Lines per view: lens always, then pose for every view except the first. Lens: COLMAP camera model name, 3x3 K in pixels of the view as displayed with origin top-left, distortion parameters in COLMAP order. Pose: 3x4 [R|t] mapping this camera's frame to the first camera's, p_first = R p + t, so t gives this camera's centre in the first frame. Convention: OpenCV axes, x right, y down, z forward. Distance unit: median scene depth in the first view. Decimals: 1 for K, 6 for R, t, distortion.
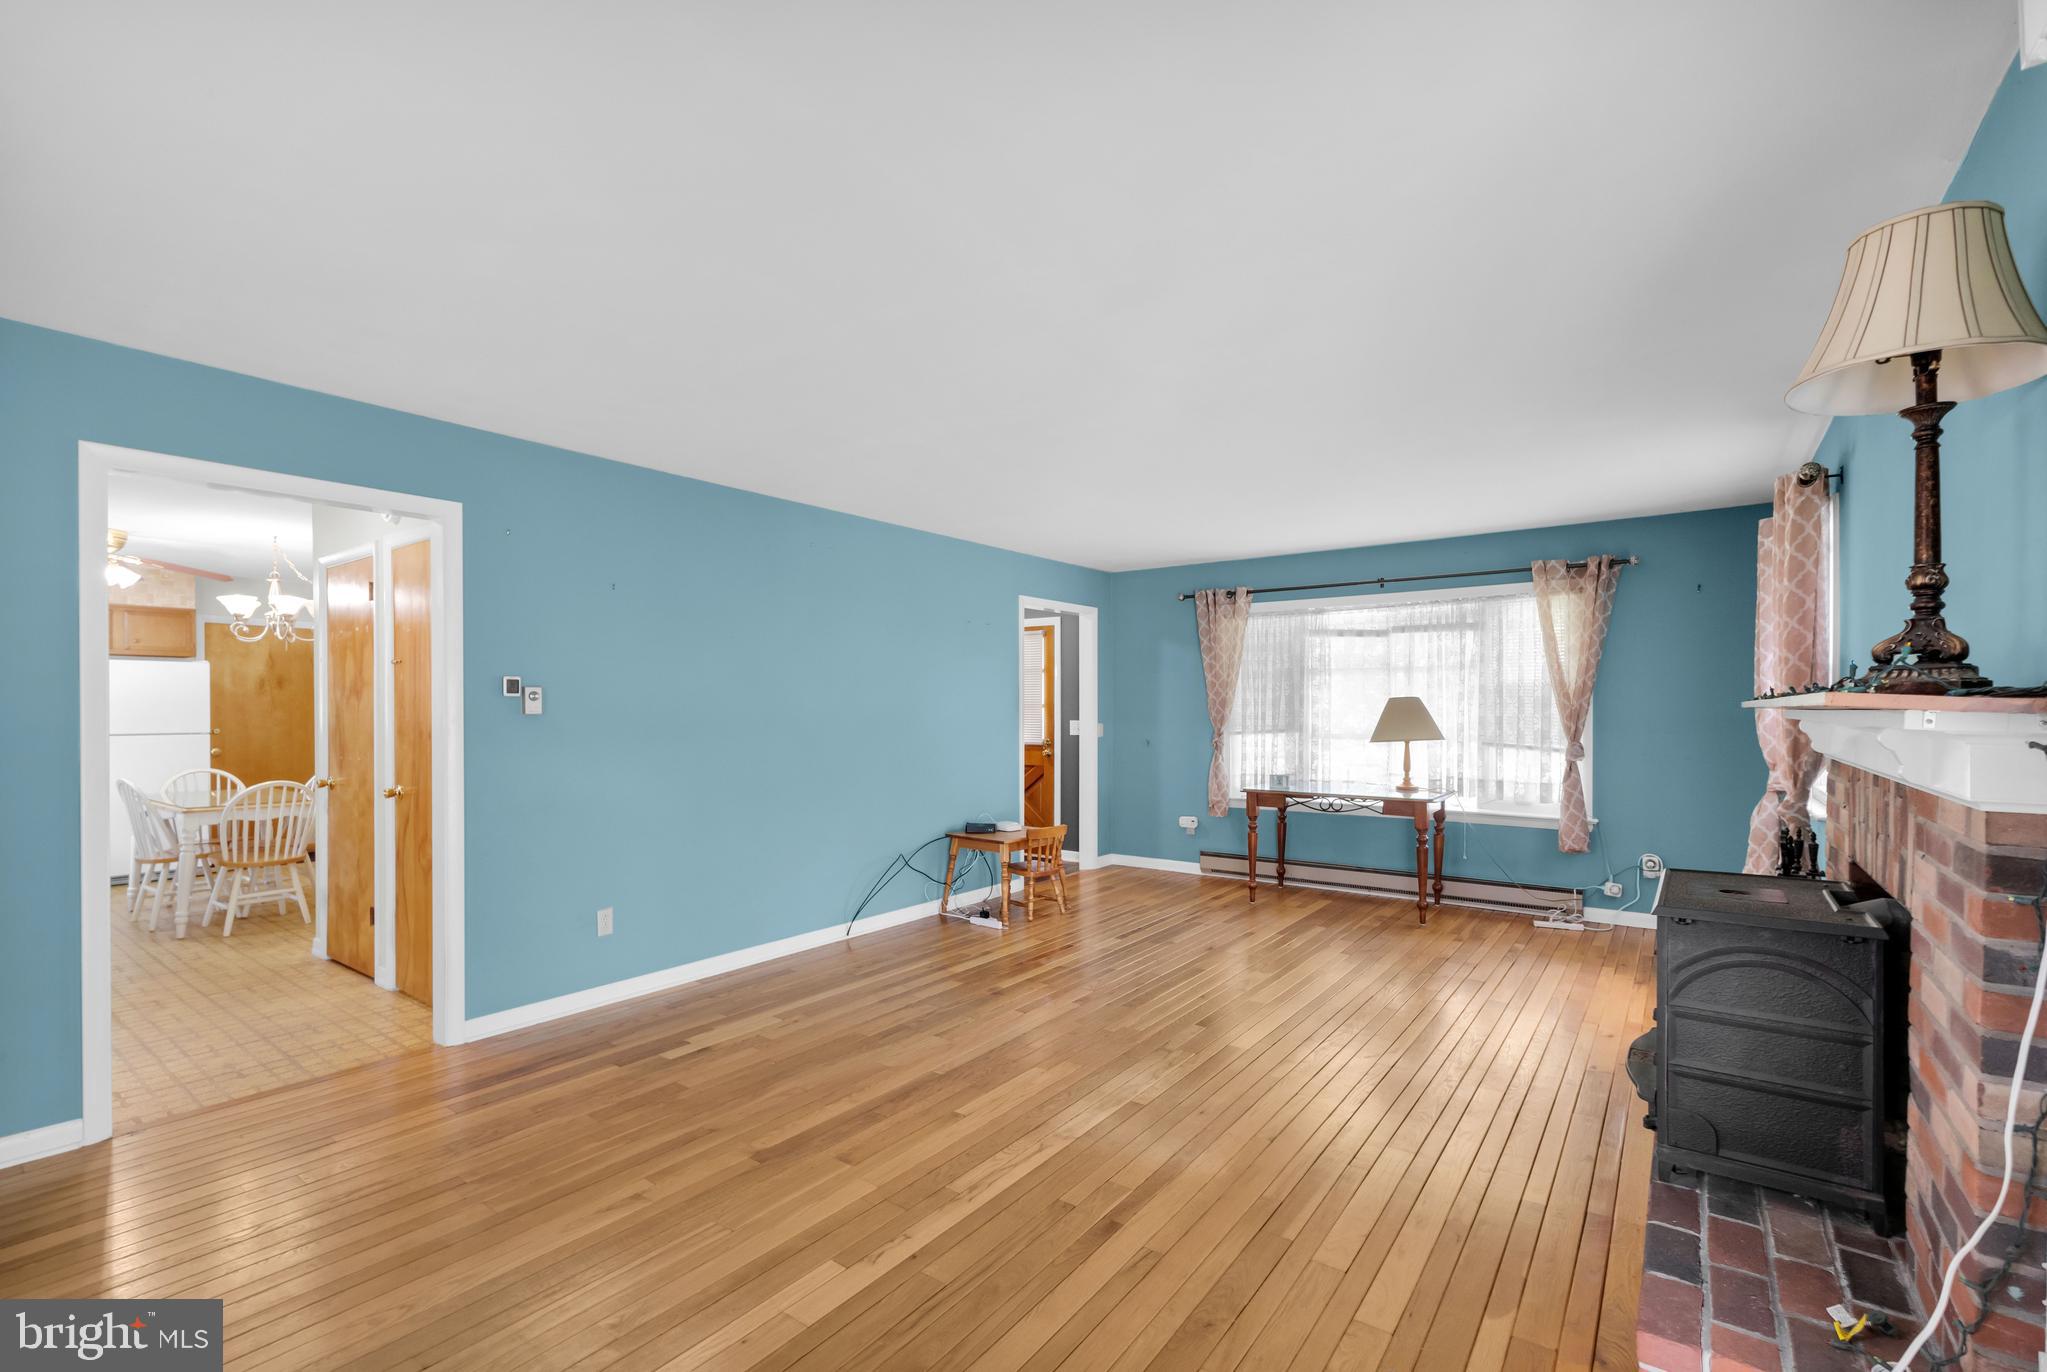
lens RADIAL K [[895.5, 0, 1006.6], [0, 895.5, 706.4], [0, 0, 1]] dist [0.000598, 0.000963]
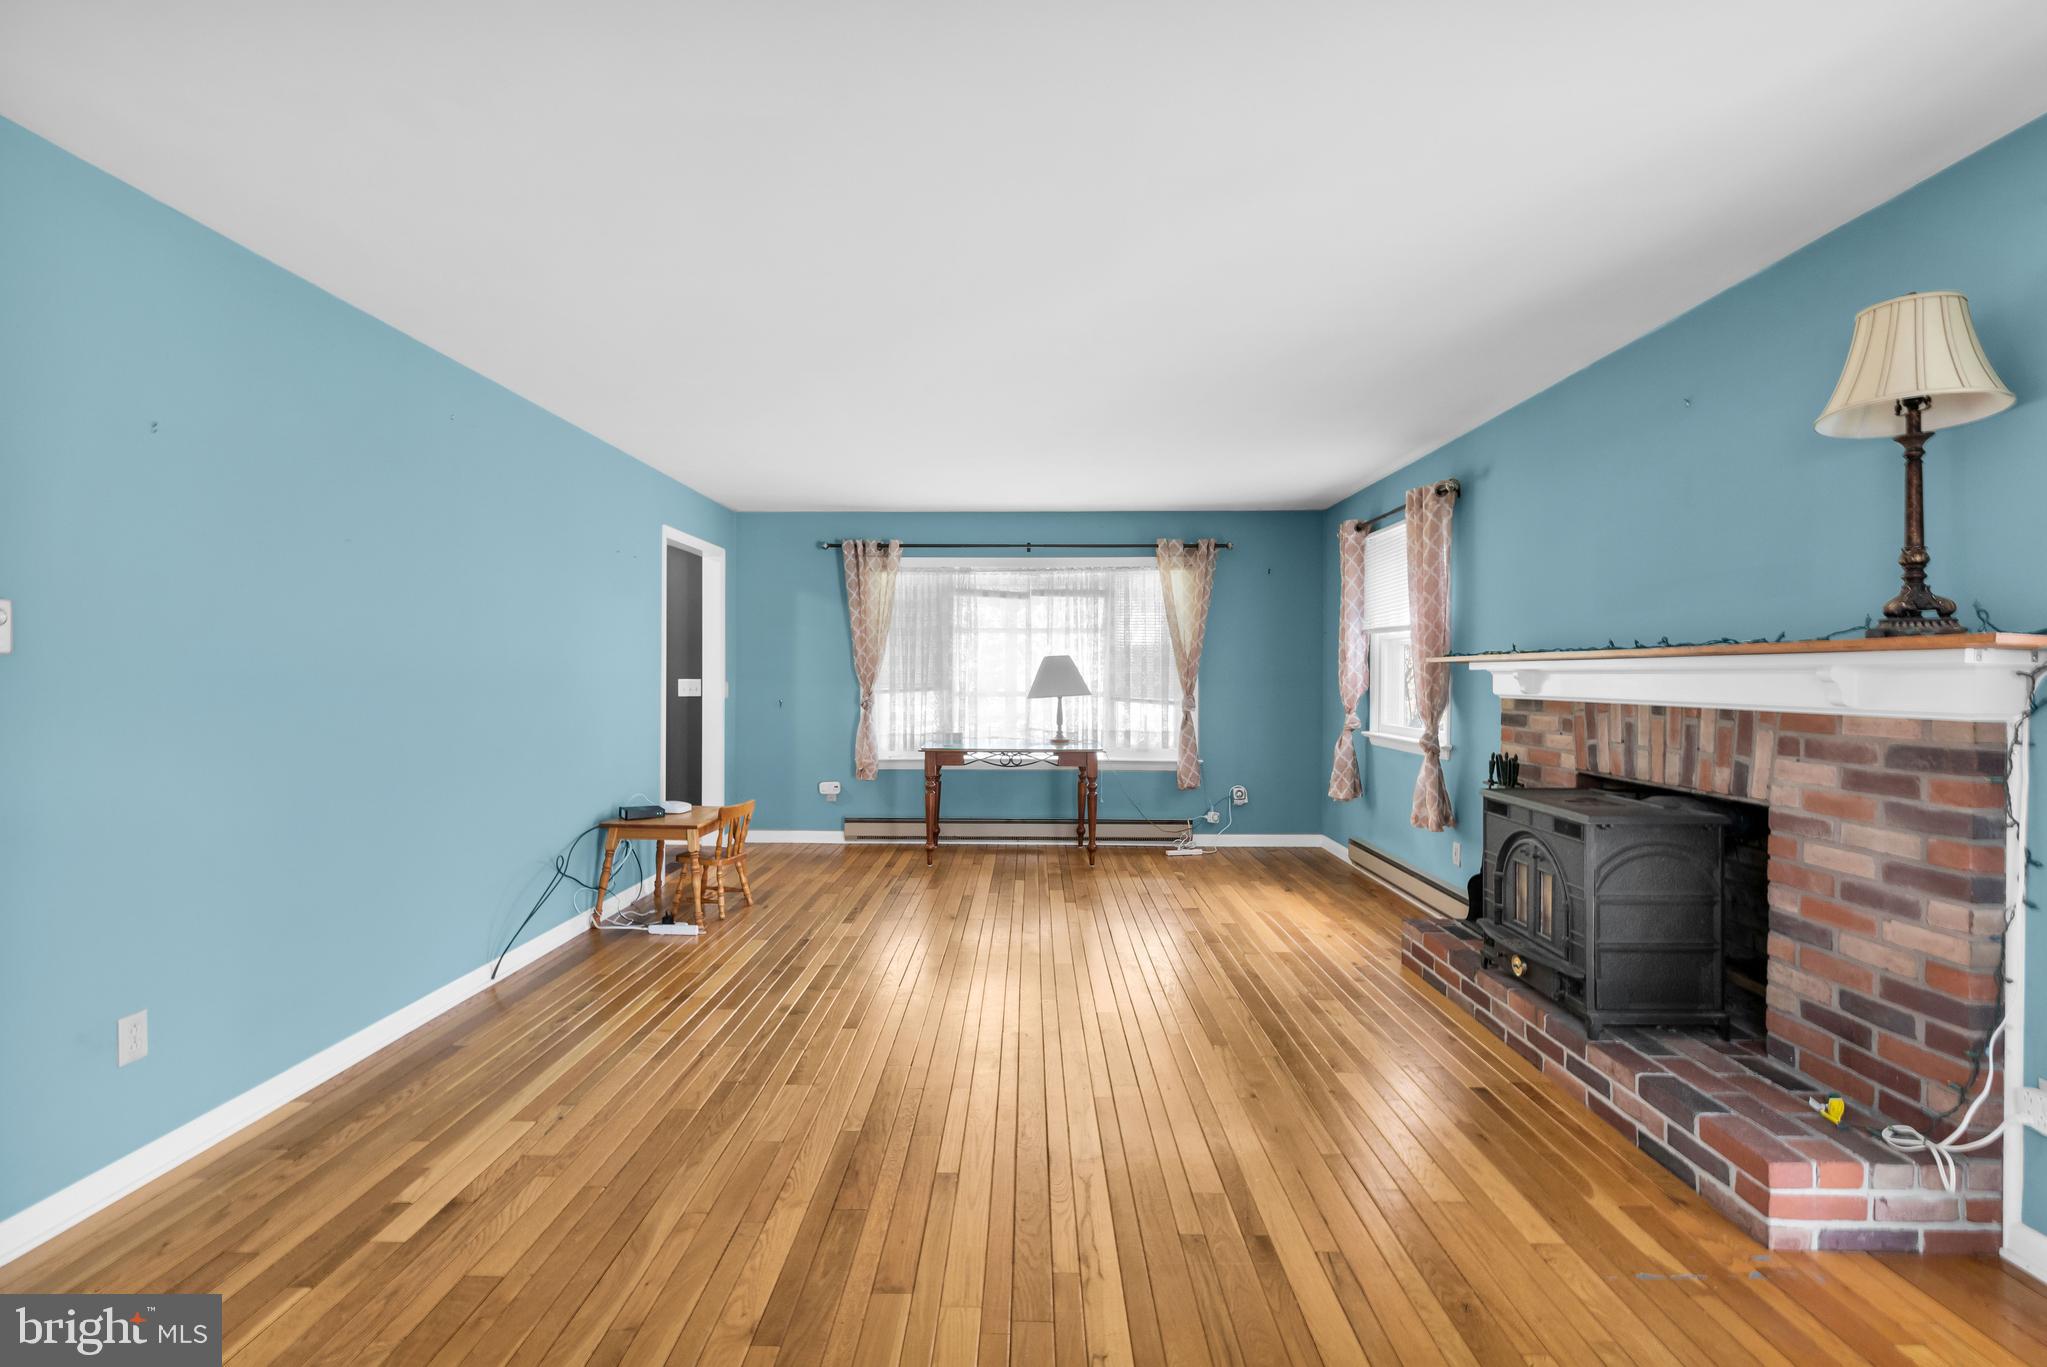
lens RADIAL K [[895.5, 0, 1002.6], [0, 895.5, 669.4], [0, 0, 1]] dist [0.000598, 0.000963]
pose [[0.814660, 0.006376, 0.579904, -0.251939], [-0.004718, 0.999979, -0.004366, 0.012152], [-0.579920, 0.000821, 0.814673, 0.184397]]
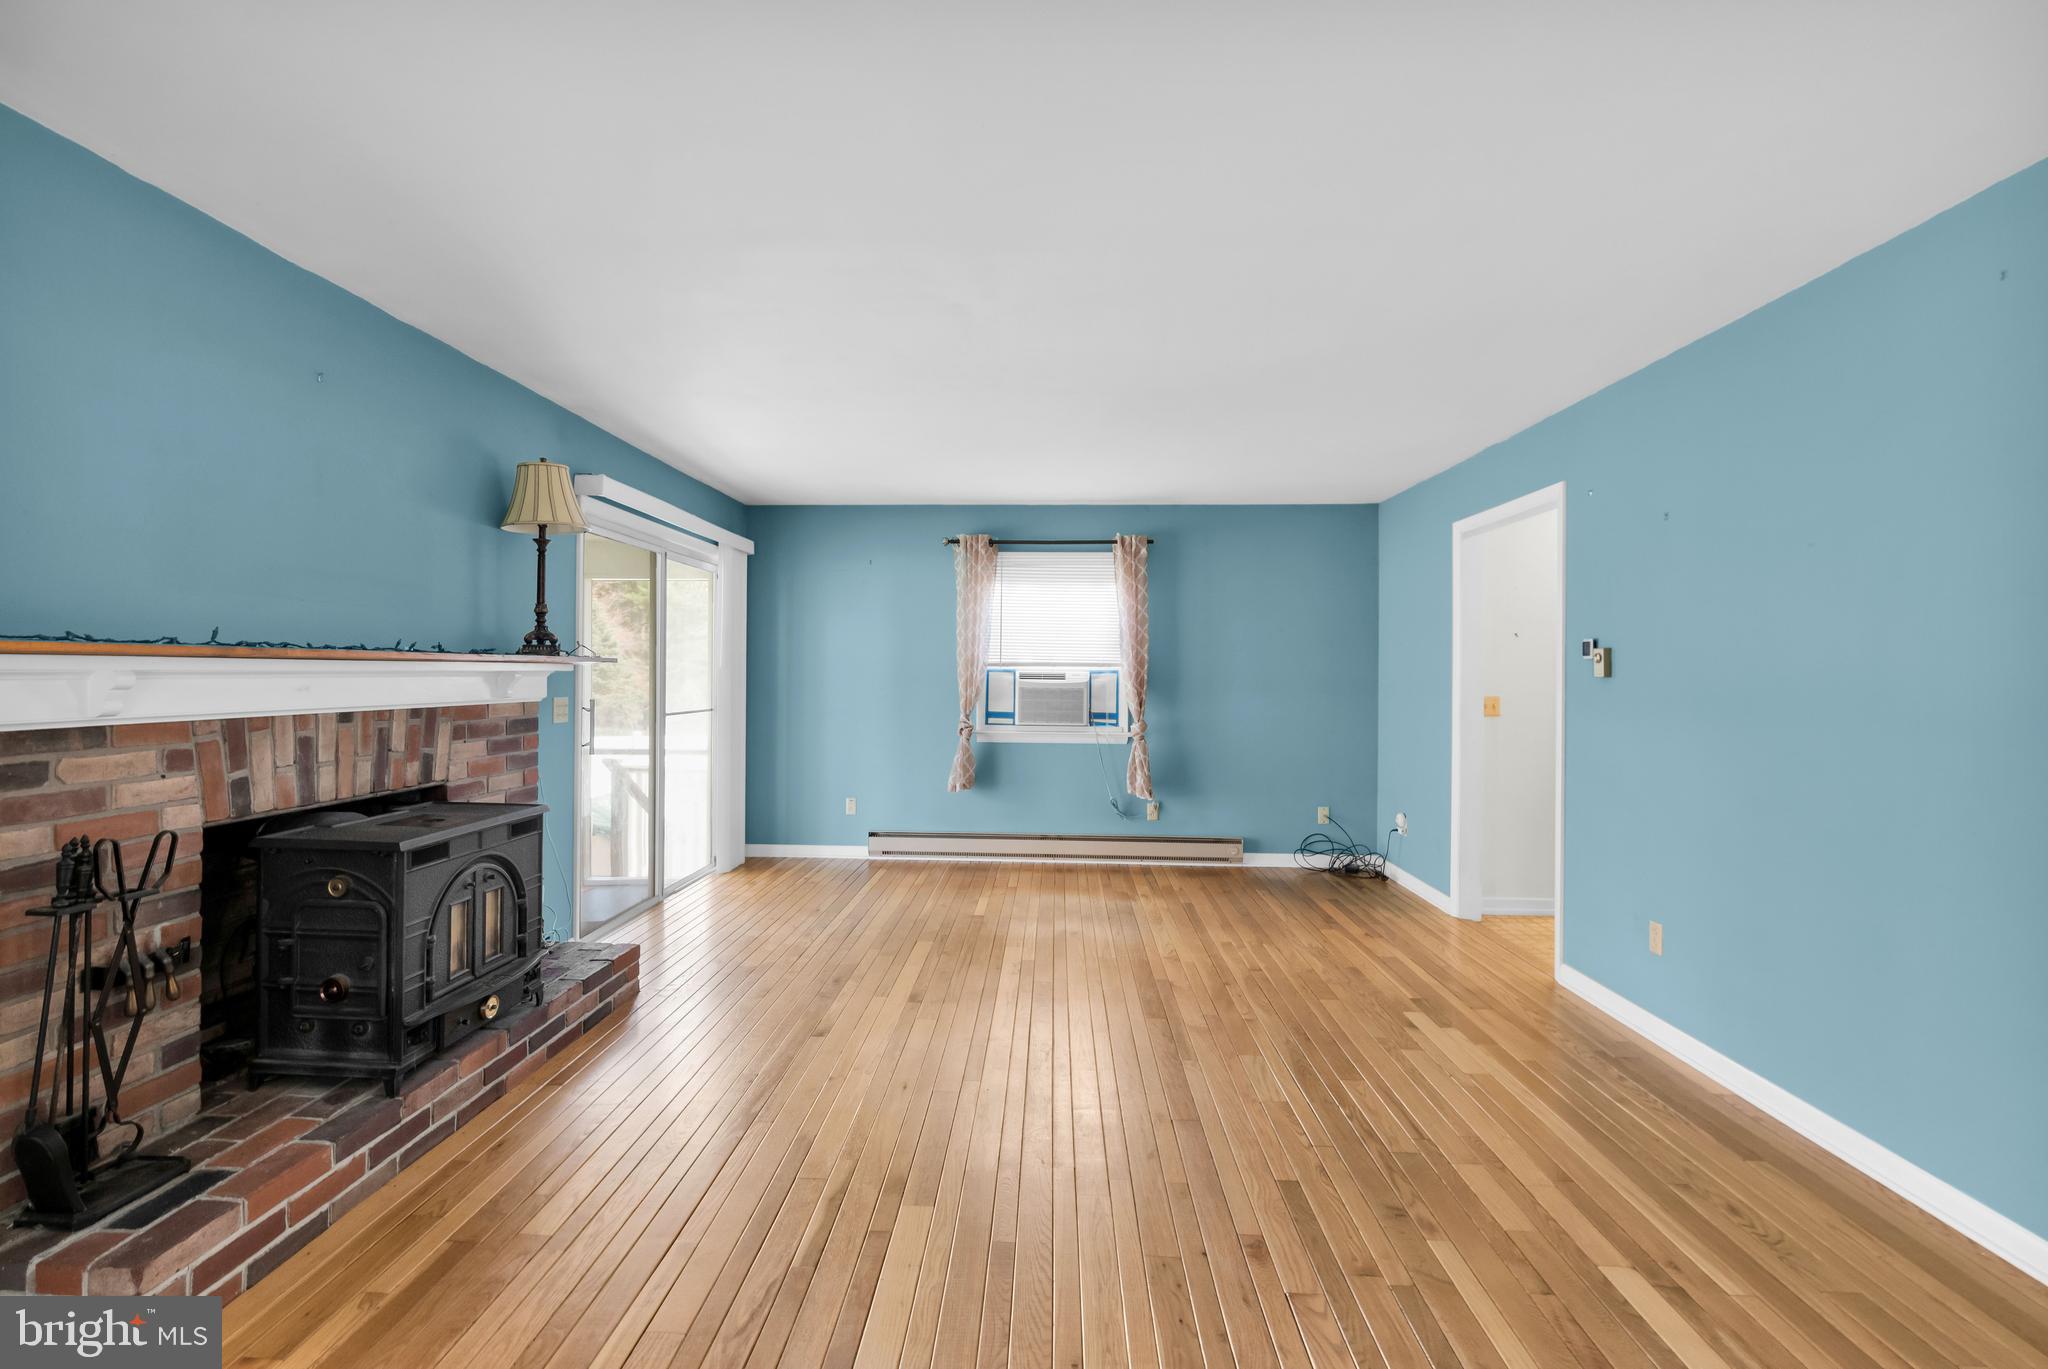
lens RADIAL K [[895.9, 0, 1028.7], [0, 895.9, 677.9], [0, 0, 1]] dist [0.000598, 0.000963]
pose [[-0.814526, -0.002749, -0.580120, 0.358940], [-0.007004, 0.999962, 0.005096, 0.006173], [0.580084, 0.008214, -0.814515, 0.999270]]
